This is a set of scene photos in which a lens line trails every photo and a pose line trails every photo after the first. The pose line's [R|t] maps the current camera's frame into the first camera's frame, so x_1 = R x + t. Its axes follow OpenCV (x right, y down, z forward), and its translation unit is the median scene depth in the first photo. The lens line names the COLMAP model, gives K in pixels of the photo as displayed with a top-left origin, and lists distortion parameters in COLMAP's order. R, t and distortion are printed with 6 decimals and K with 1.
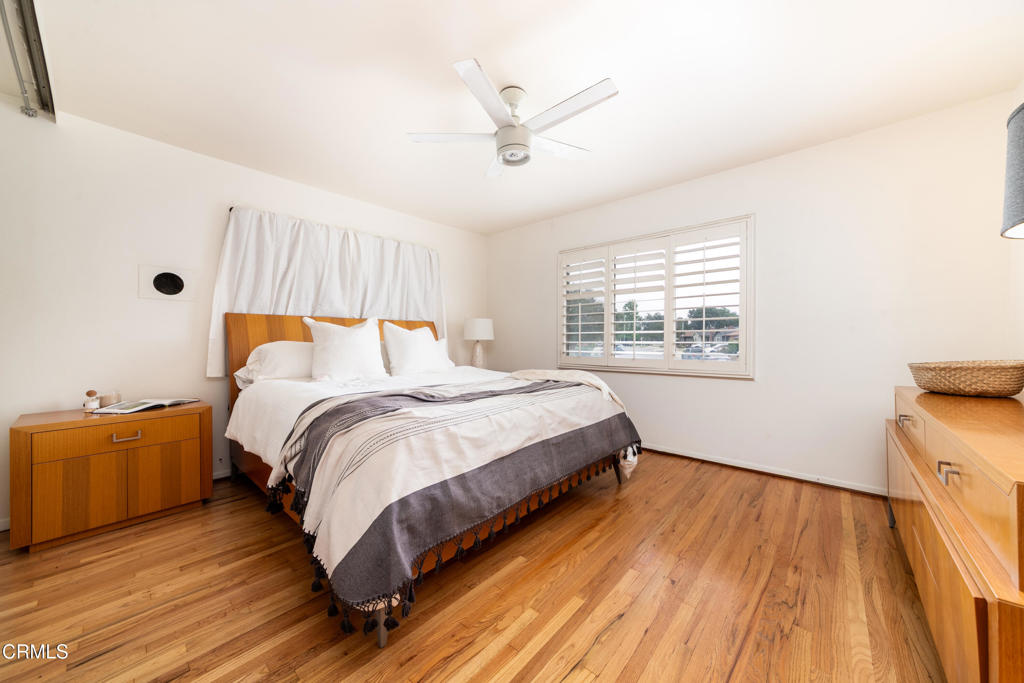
lens RADIAL K [[367.1, 0, 510.4], [0, 367.1, 339.5], [0, 0, 1]] dist [-0.002479, 0.002250]
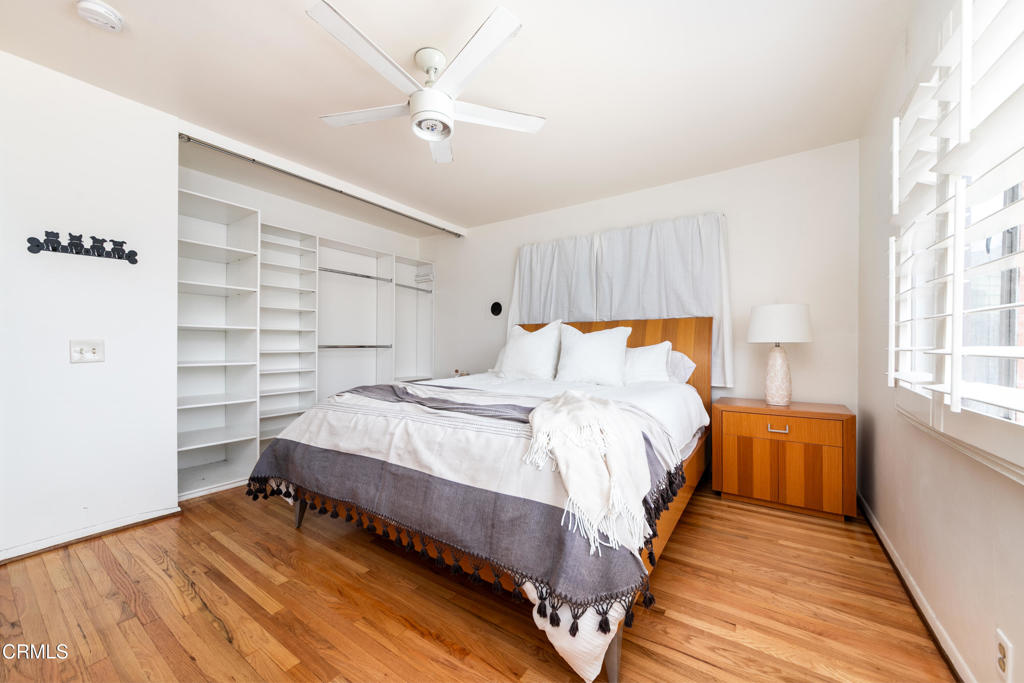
lens RADIAL K [[381.0, 0, 508.8], [0, 381.0, 345.2], [0, 0, 1]] dist [0.008816, -0.000065]
pose [[0.115622, 0.003565, -0.993287, 0.731157], [0.000899, 0.999993, 0.003693, 0.000604], [0.993293, -0.001320, 0.115618, 0.860804]]
